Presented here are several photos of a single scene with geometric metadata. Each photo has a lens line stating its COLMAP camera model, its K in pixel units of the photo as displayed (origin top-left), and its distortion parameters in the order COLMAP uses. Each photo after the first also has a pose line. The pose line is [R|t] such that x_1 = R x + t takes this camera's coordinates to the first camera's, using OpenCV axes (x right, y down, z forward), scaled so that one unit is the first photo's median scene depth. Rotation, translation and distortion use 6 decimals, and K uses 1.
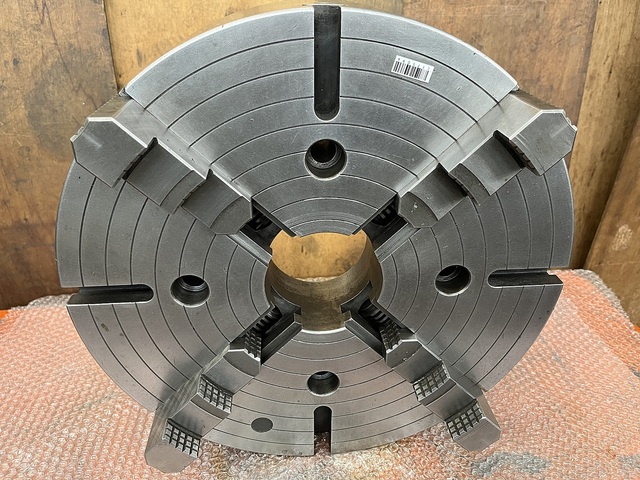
lens RADIAL K [[487.1, 0, 318.9], [0, 487.1, 246.1], [0, 0, 1]] dist [0.045755, -0.091180]
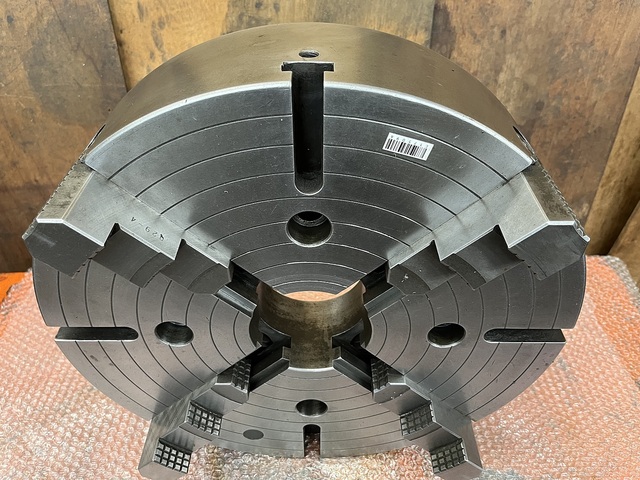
lens RADIAL K [[487.1, 0, 320.4], [0, 487.1, 248.2], [0, 0, 1]] dist [0.045755, -0.091180]
pose [[0.996611, 0.054480, -0.061627, 0.073688], [-0.040473, 0.977034, 0.209204, -0.263930], [0.071609, -0.206000, 0.975928, 0.081637]]
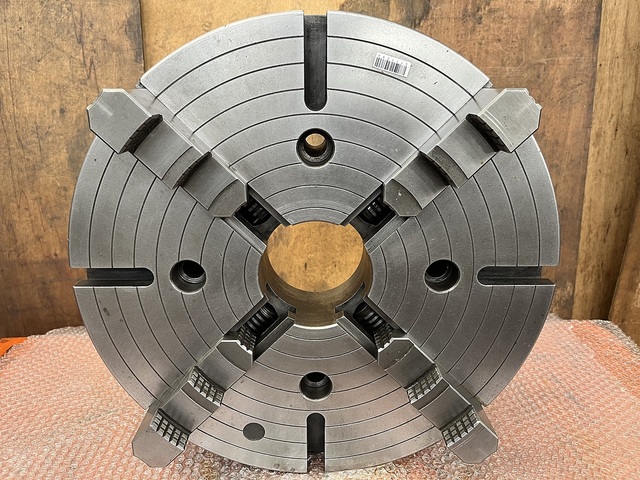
lens RADIAL K [[487.1, 0, 317.9], [0, 487.1, 250.6], [0, 0, 1]] dist [0.045755, -0.091180]
pose [[0.997507, 0.018659, -0.068053, 0.077696], [-0.030630, 0.983305, -0.179368, 0.193279], [0.063570, 0.181006, 0.981425, -0.025486]]
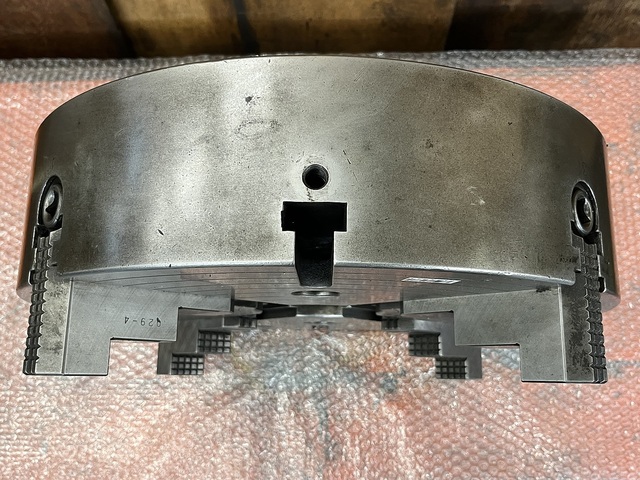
lens RADIAL K [[606.7, 0, 319.3], [0, 606.7, 240.9], [0, 0, 1]] dist [-0.008547, 0.000000]
pose [[0.995327, 0.089696, -0.035762, 0.038138], [-0.034019, 0.672331, 0.739469, -0.775025], [0.090371, -0.734797, 0.672240, 0.297153]]
